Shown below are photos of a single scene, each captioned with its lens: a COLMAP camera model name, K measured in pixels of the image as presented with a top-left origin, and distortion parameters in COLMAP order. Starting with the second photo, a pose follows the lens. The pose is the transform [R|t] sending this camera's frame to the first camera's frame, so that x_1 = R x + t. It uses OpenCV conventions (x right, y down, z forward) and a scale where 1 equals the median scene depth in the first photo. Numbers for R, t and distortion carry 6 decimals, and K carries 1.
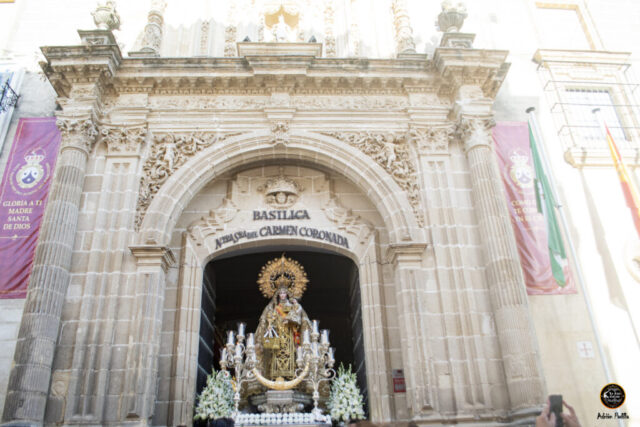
lens RADIAL K [[499.9, 0, 322.5], [0, 499.9, 219.2], [0, 0, 1]] dist [-0.077916, 0.005373]
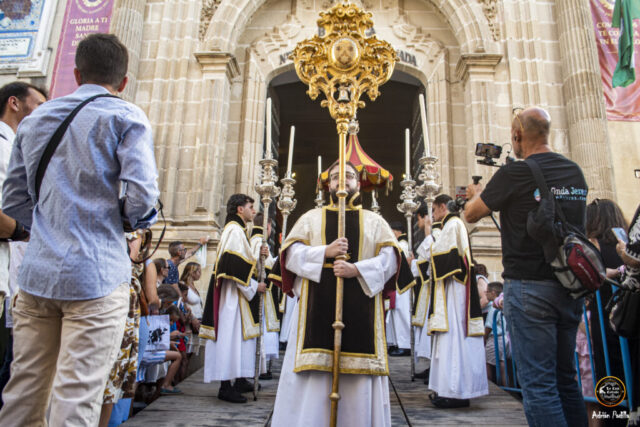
lens RADIAL K [[499.9, 0, 322.5], [0, 499.9, 219.2], [0, 0, 1]] dist [-0.077916, 0.005373]
pose [[0.993010, 0.042168, -0.110242, -0.010333], [-0.017764, 0.976758, 0.213605, 0.150660], [0.116687, -0.210154, 0.970680, -0.003282]]
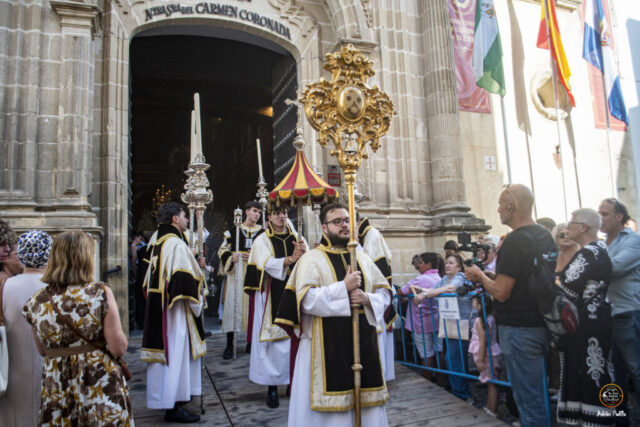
lens RADIAL K [[509.7, 0, 320.0], [0, 509.7, 213.5], [0, 0, 1]] dist [-0.078059, 0.005489]
pose [[0.951482, 0.038760, 0.305254, -0.181278], [-0.135919, 0.942949, 0.303930, 0.072926], [-0.276059, -0.330674, 0.902467, 0.010220]]
